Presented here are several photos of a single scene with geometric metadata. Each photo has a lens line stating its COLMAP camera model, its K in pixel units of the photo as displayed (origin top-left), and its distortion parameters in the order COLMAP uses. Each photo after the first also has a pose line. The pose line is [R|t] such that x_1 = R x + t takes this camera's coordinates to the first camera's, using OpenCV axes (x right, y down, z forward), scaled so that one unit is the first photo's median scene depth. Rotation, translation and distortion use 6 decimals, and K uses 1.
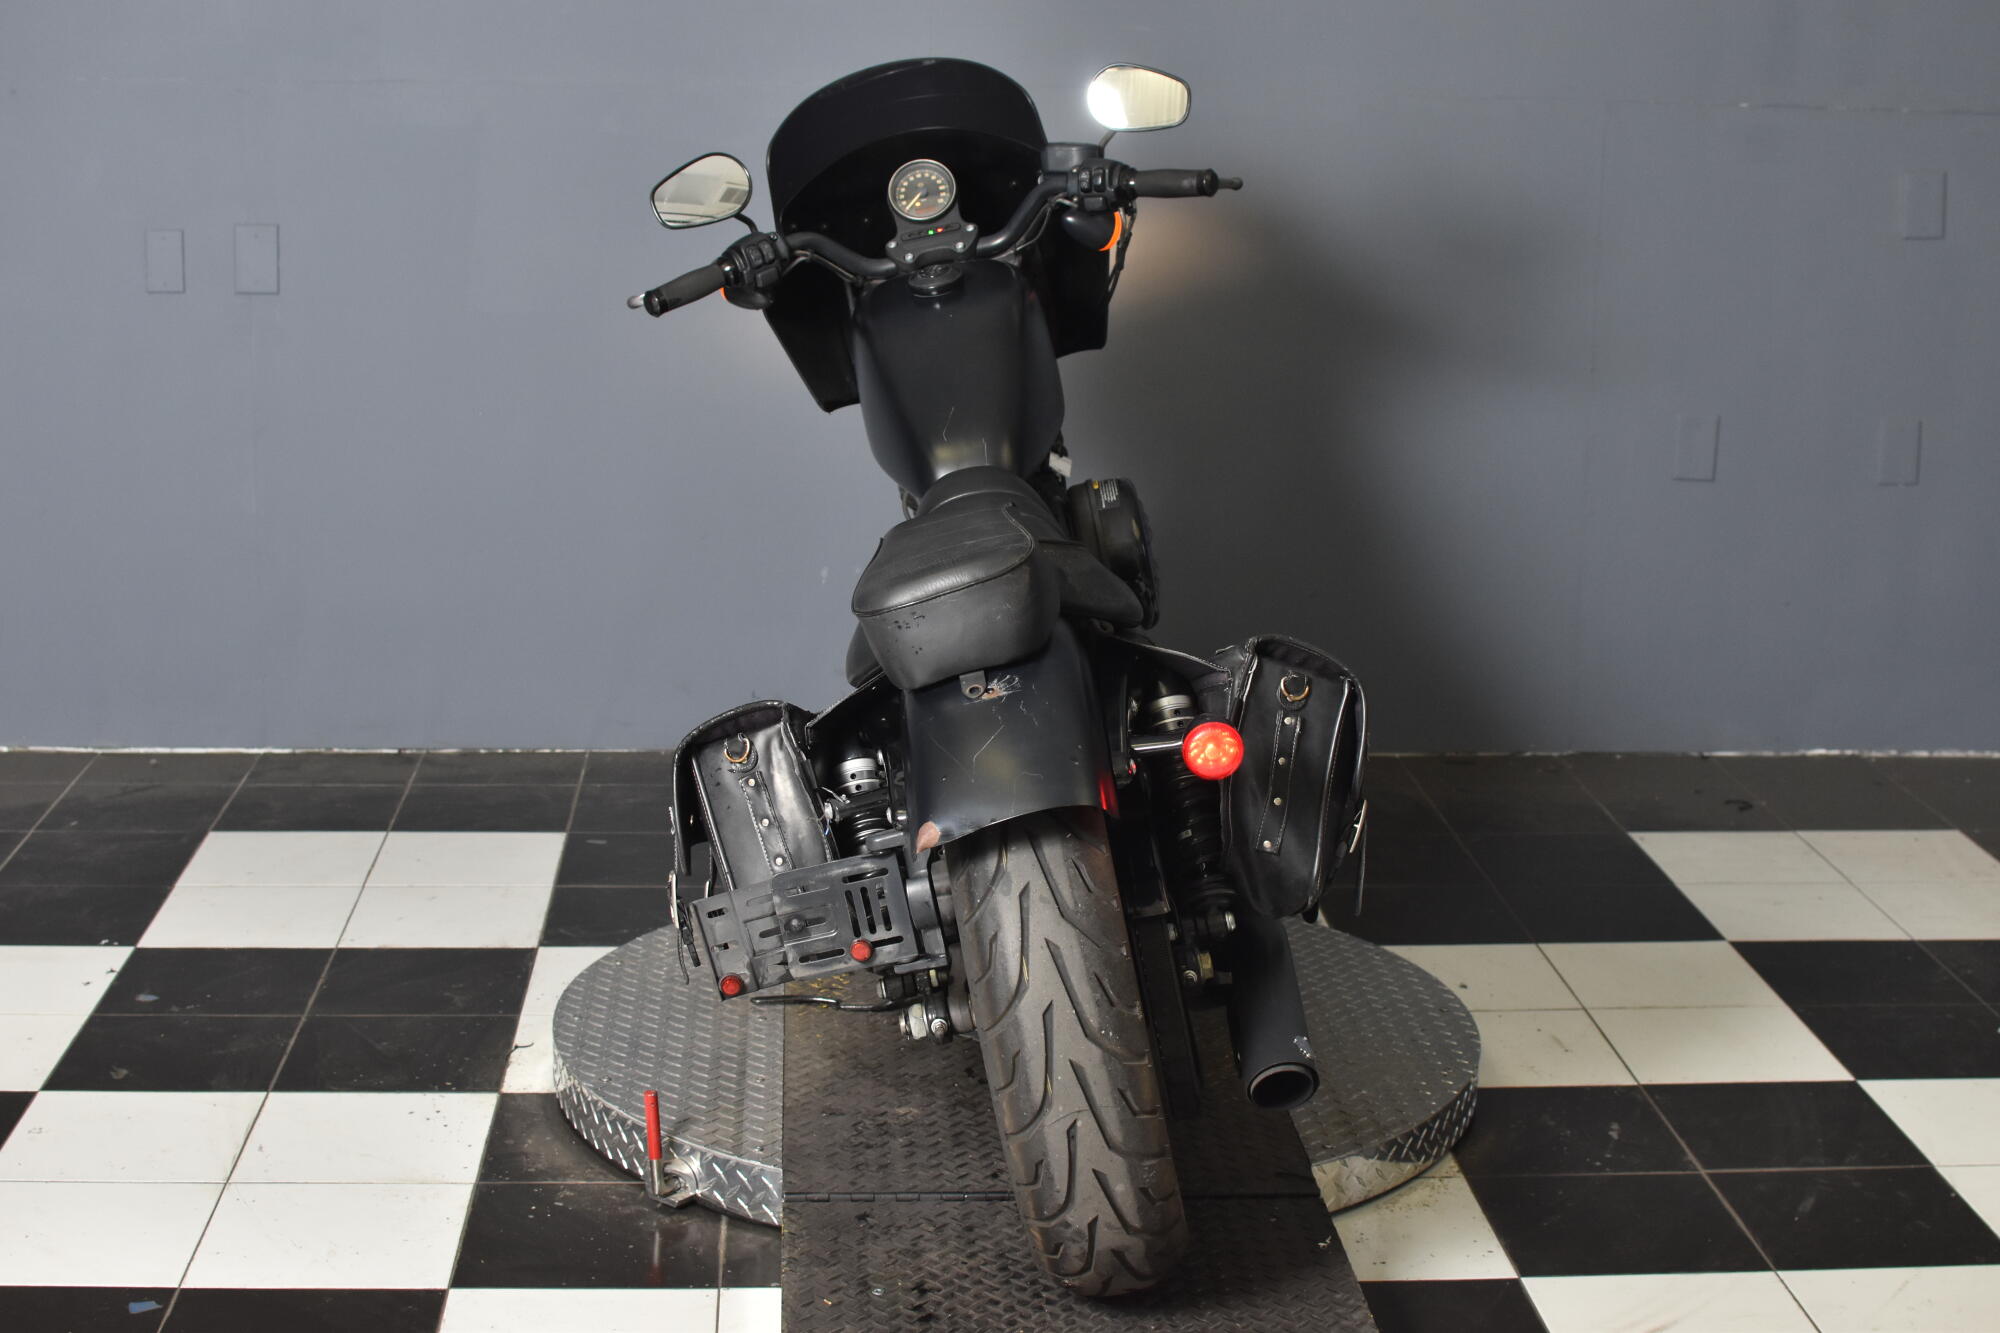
lens RADIAL K [[3057.7, 0, 1000.0], [0, 3057.7, 666.5], [0, 0, 1]] dist [-0.165825, 0.111424]
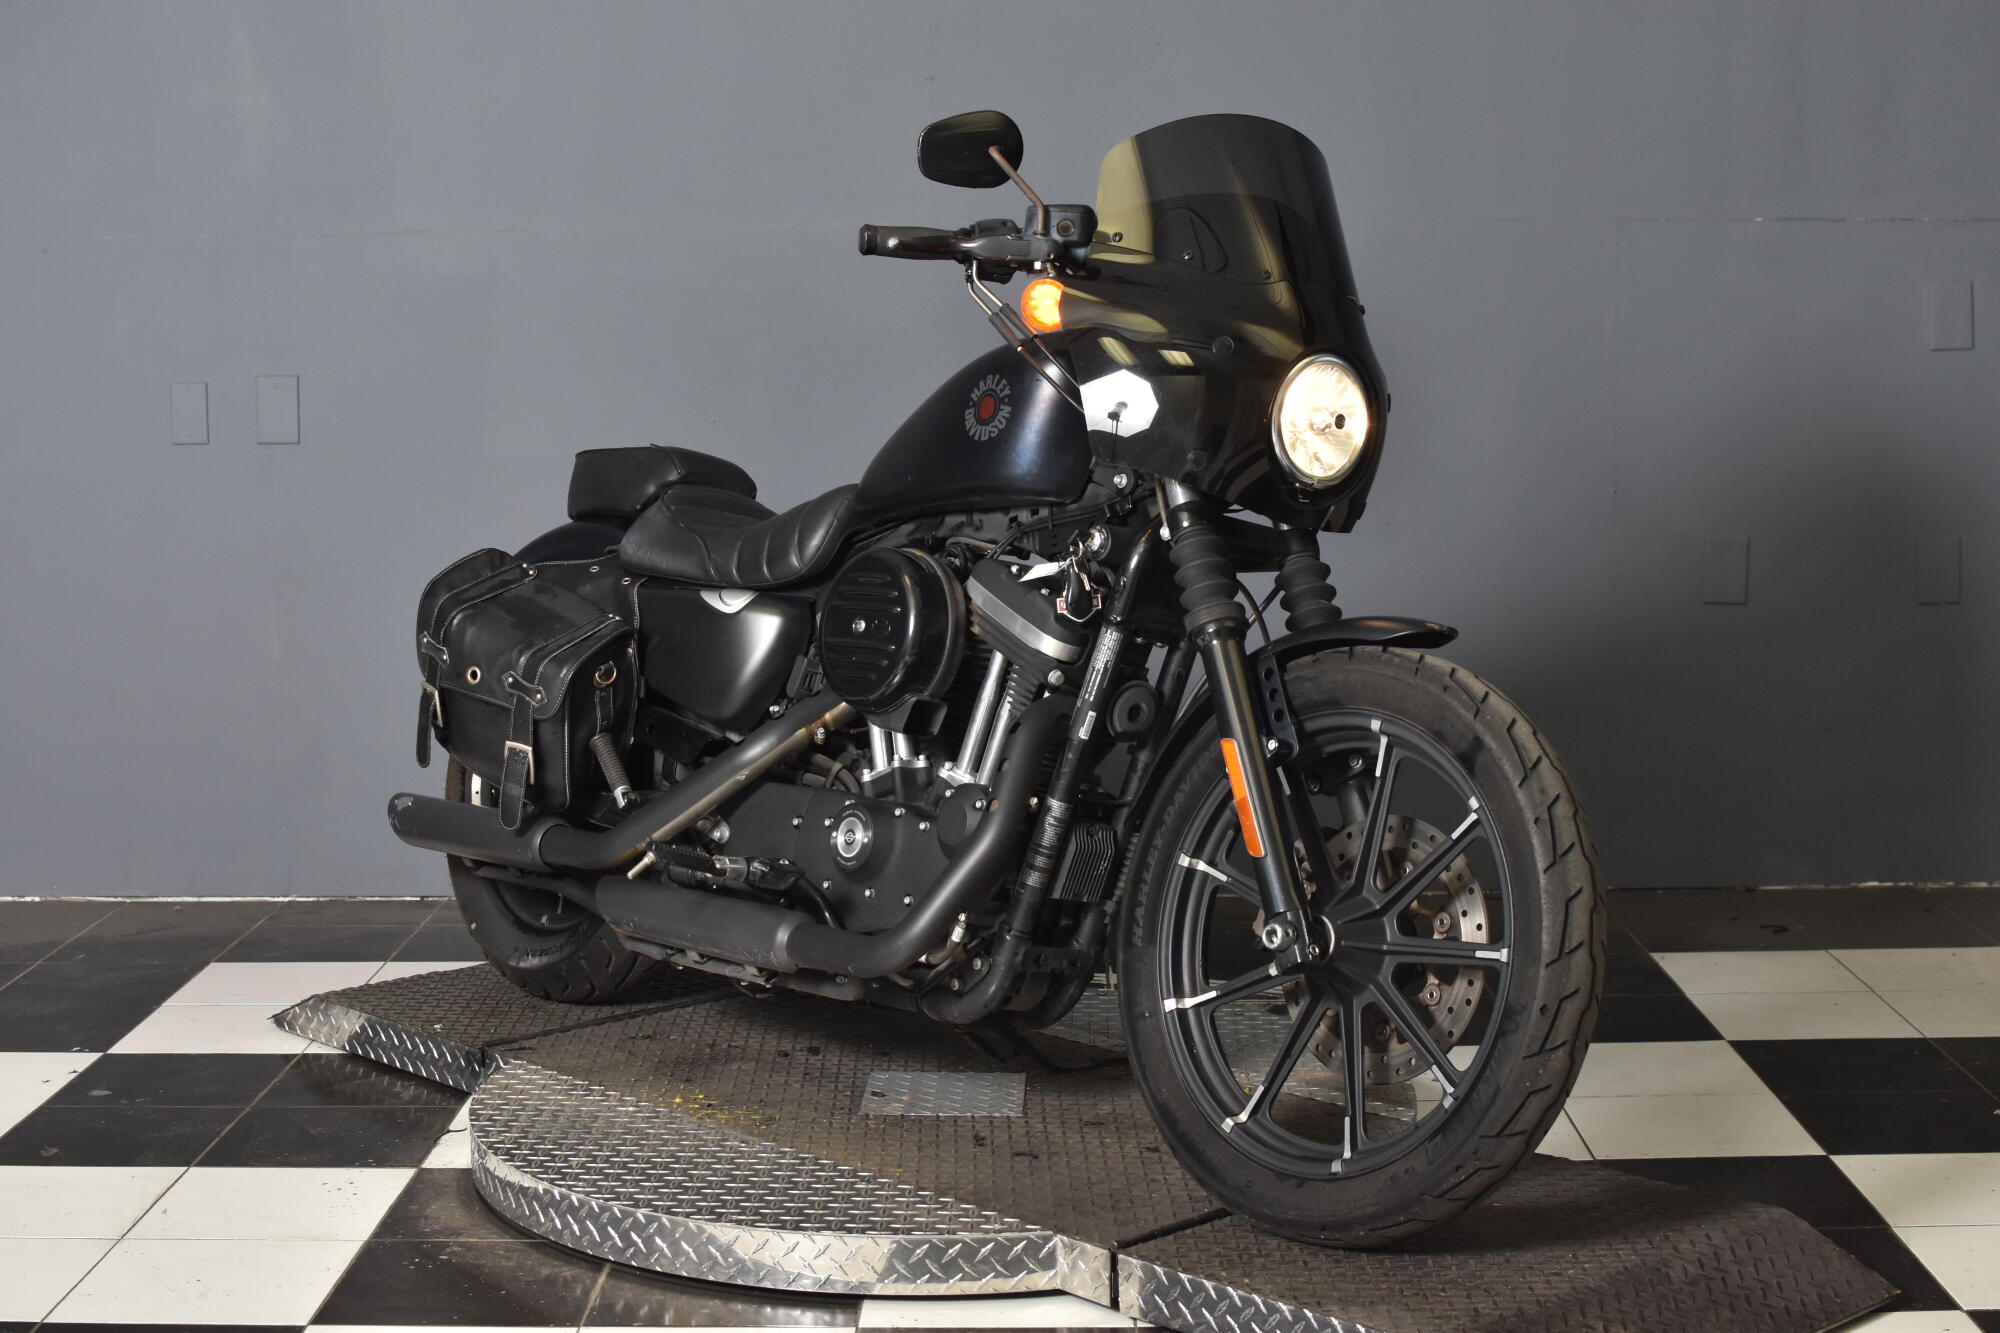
lens RADIAL K [[3057.7, 0, 1000.0], [0, 3057.7, 666.5], [0, 0, 1]] dist [-0.165825, 0.111424]
pose [[0.996480, -0.019503, -0.081529, 0.094090], [0.010951, 0.994512, -0.104052, 0.072179], [0.083111, 0.102793, 0.991225, 0.018178]]
